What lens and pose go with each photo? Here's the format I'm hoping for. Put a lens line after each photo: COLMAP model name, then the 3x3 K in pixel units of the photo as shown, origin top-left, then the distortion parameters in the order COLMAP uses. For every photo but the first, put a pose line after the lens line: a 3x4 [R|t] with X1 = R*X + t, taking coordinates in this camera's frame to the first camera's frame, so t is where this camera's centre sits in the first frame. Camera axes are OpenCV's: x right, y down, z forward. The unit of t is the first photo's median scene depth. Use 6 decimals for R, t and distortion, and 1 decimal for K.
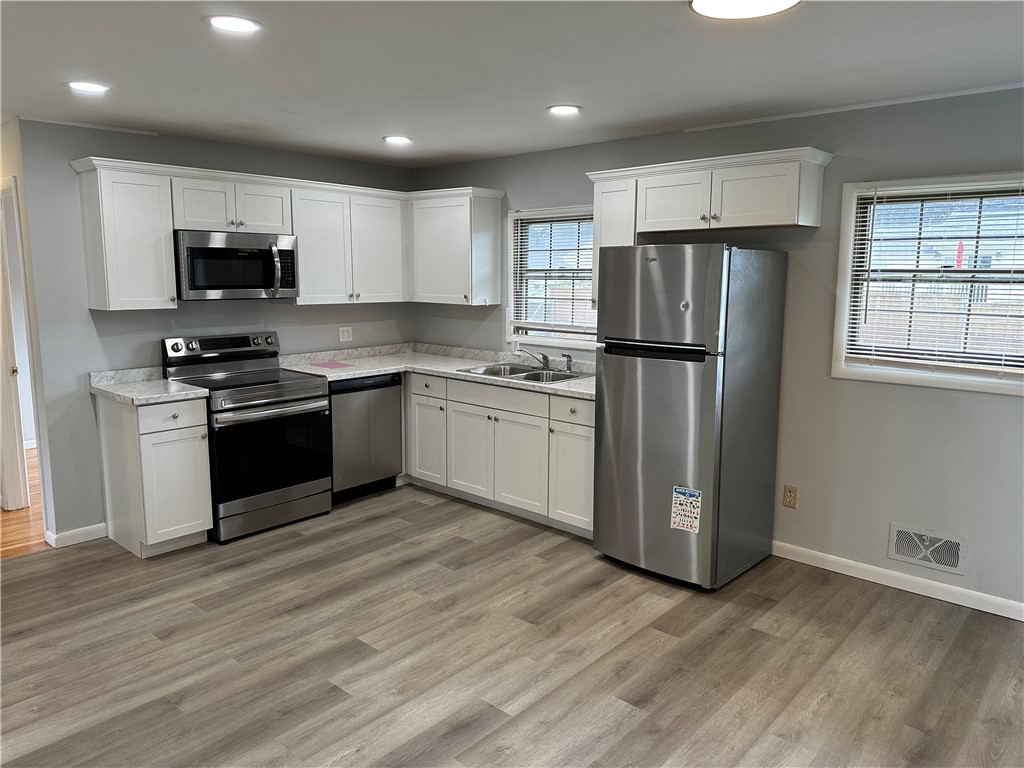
lens RADIAL K [[716.6, 0, 511.8], [0, 716.6, 369.6], [0, 0, 1]] dist [0.087475, -0.115403]
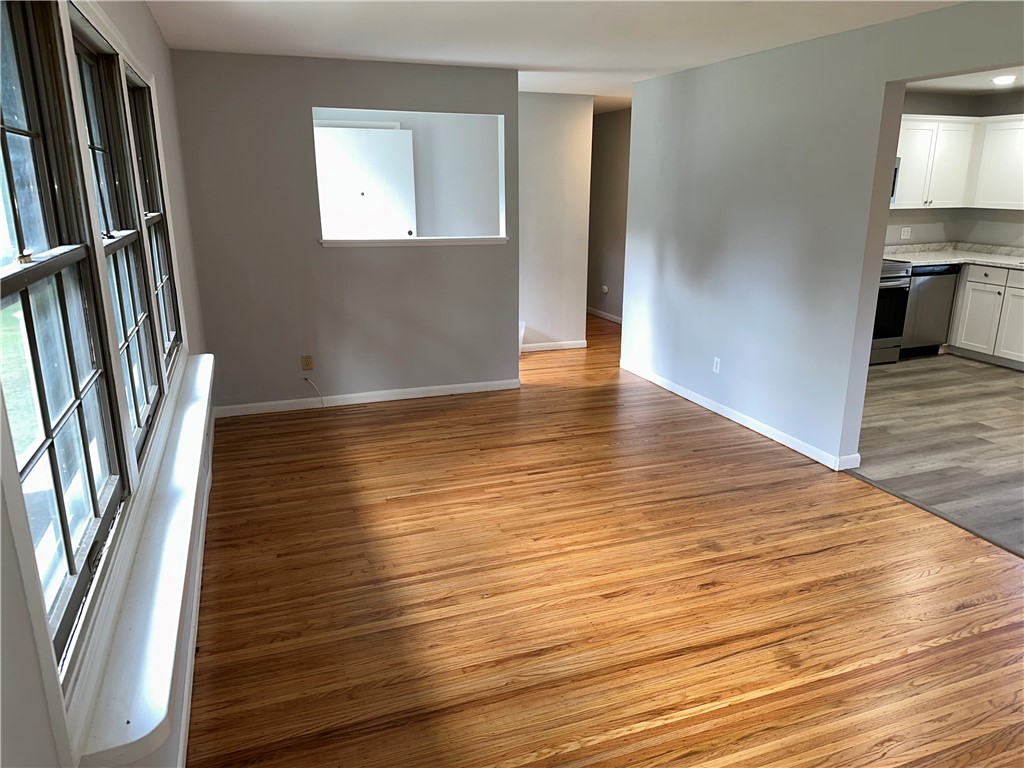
lens RADIAL K [[716.6, 0, 505.0], [0, 716.6, 385.0], [0, 0, 1]] dist [0.087475, -0.115403]
pose [[0.882265, 0.120055, -0.455186, -0.353238], [-0.055250, 0.986659, 0.153142, 0.087661], [0.467499, -0.109963, 0.877128, -0.754229]]
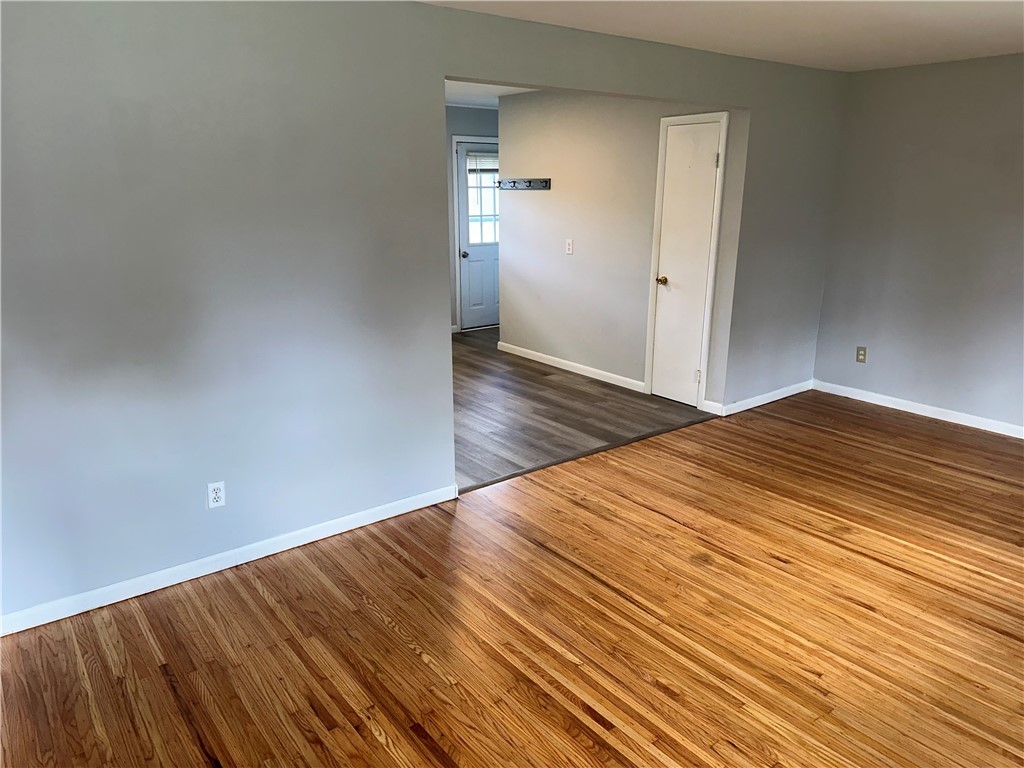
lens RADIAL K [[716.6, 0, 522.5], [0, 716.6, 379.0], [0, 0, 1]] dist [0.087475, -0.115403]
pose [[0.168349, -0.264197, 0.949662, -1.337531], [0.129499, 0.960990, 0.244392, -0.043642], [-0.977184, 0.081837, 0.195995, 0.171733]]
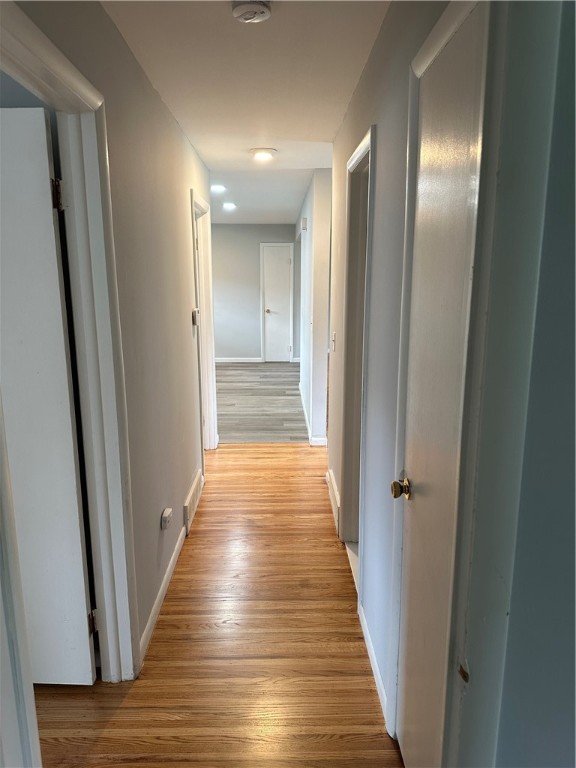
lens RADIAL K [[537.5, 0, 286.9], [0, 537.5, 382.6], [0, 0, 1]] dist [0.087475, -0.115403]
pose [[-0.679976, -0.141265, 0.719497, -1.809066], [0.105721, 0.952123, 0.286852, -0.246274], [-0.725573, 0.271118, -0.632487, 1.841667]]
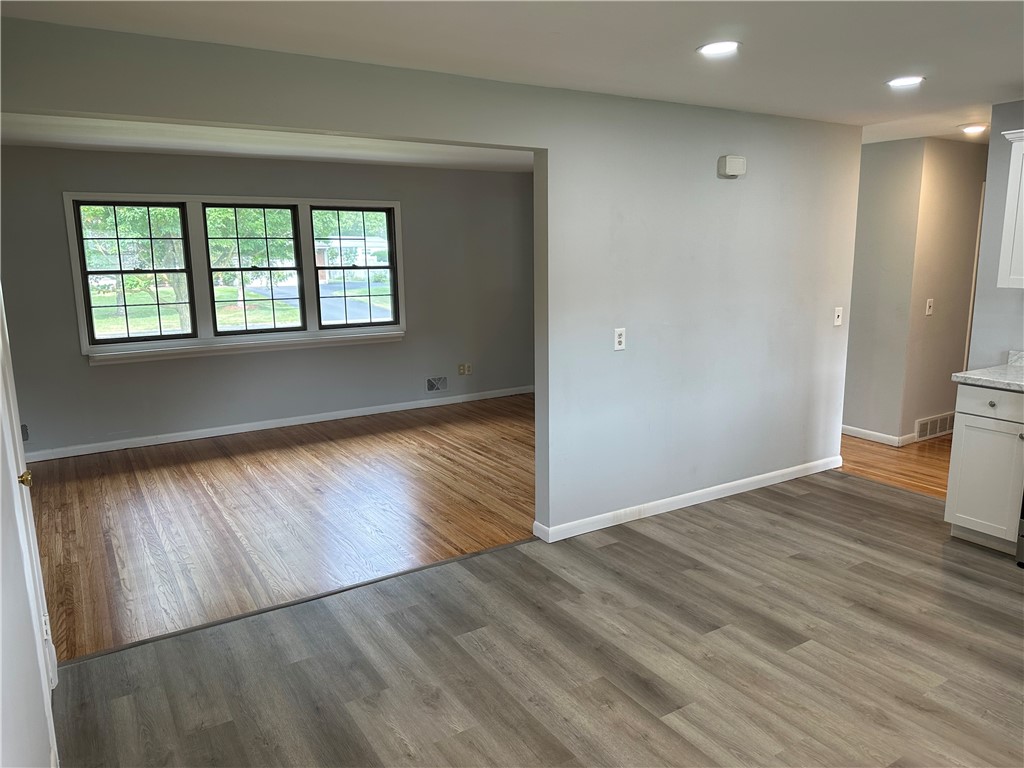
lens RADIAL K [[716.6, 0, 513.9], [0, 716.6, 385.2], [0, 0, 1]] dist [0.087475, -0.115403]
pose [[-0.278426, 0.175730, -0.944245, 0.628134], [-0.117856, 0.969439, 0.215171, -0.094415], [0.953199, 0.171194, -0.249207, 0.696357]]
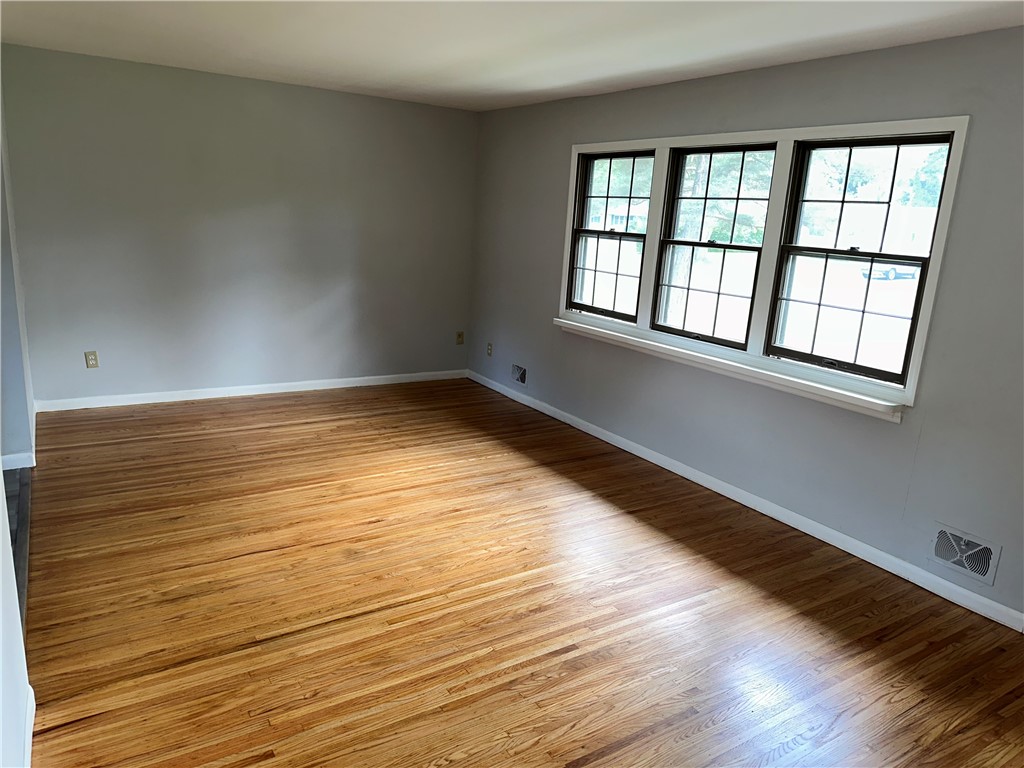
lens RADIAL K [[716.6, 0, 516.0], [0, 716.6, 374.9], [0, 0, 1]] dist [0.087475, -0.115403]
pose [[-0.961384, -0.120728, 0.247316, -0.911474], [-0.027710, 0.936542, 0.349458, -0.121392], [-0.273811, 0.329110, -0.903722, 0.841606]]
